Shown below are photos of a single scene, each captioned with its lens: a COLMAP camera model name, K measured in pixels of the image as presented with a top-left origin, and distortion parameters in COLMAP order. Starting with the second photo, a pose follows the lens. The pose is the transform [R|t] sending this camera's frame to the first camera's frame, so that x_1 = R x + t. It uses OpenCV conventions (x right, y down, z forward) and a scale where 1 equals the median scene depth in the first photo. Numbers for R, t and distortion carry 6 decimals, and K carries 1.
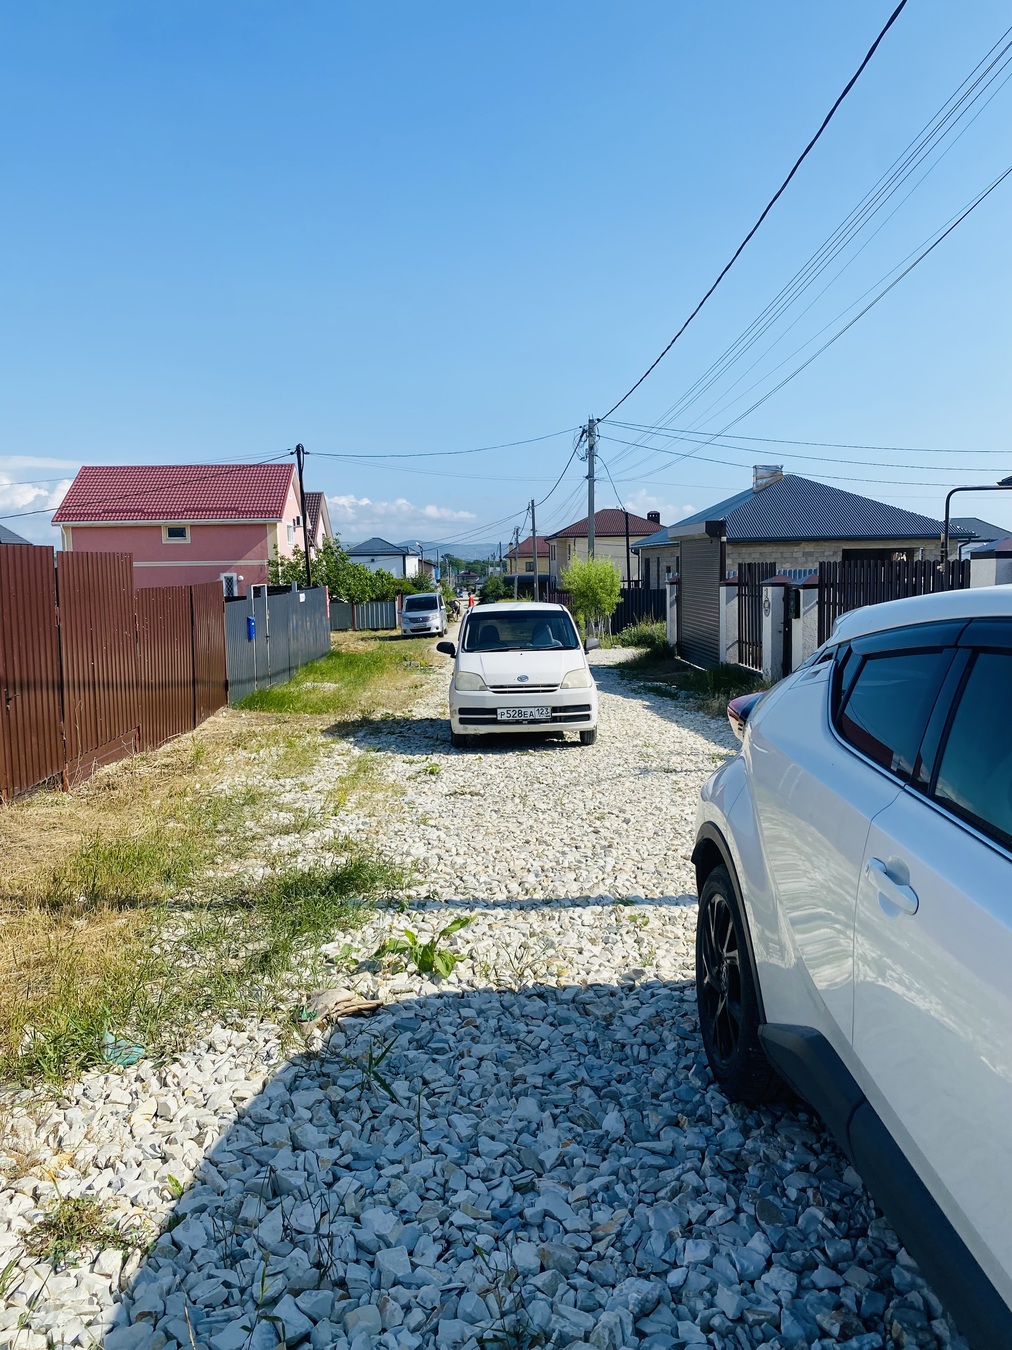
lens RADIAL K [[1033.2, 0, 506.0], [0, 1033.2, 675.0], [0, 0, 1]] dist [0.221062, -0.124259]
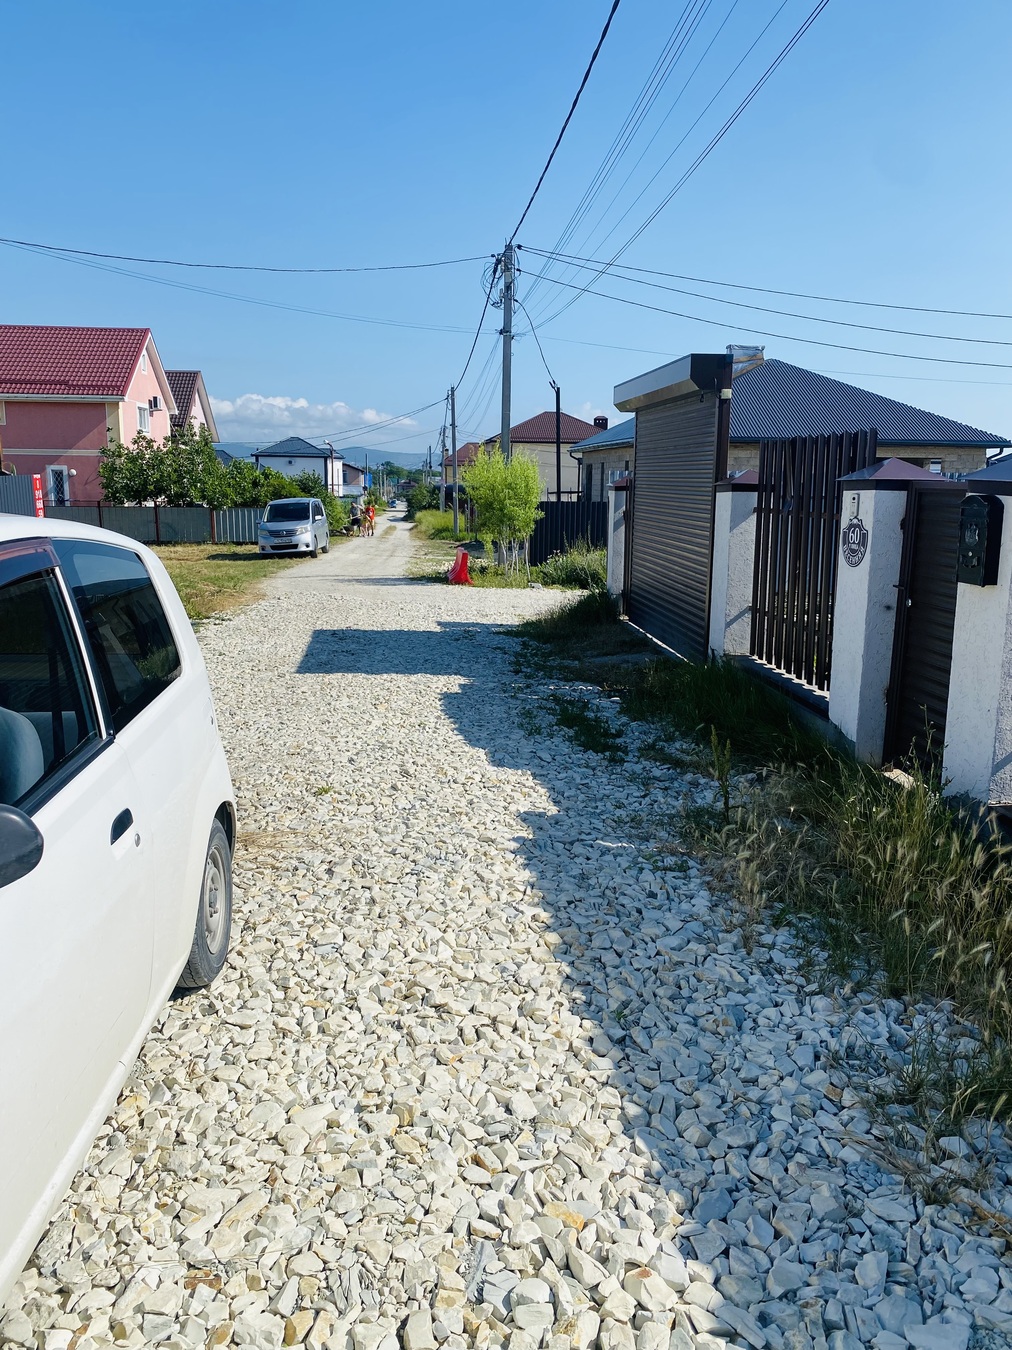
lens RADIAL K [[1032.9, 0, 506.0], [0, 1032.9, 675.0], [0, 0, 1]] dist [0.080534, -0.120947]
pose [[0.998210, 0.022716, 0.055323, 0.037134], [-0.027179, 0.996319, 0.081301, -0.016505], [-0.053272, -0.082659, 0.995153, 0.232758]]
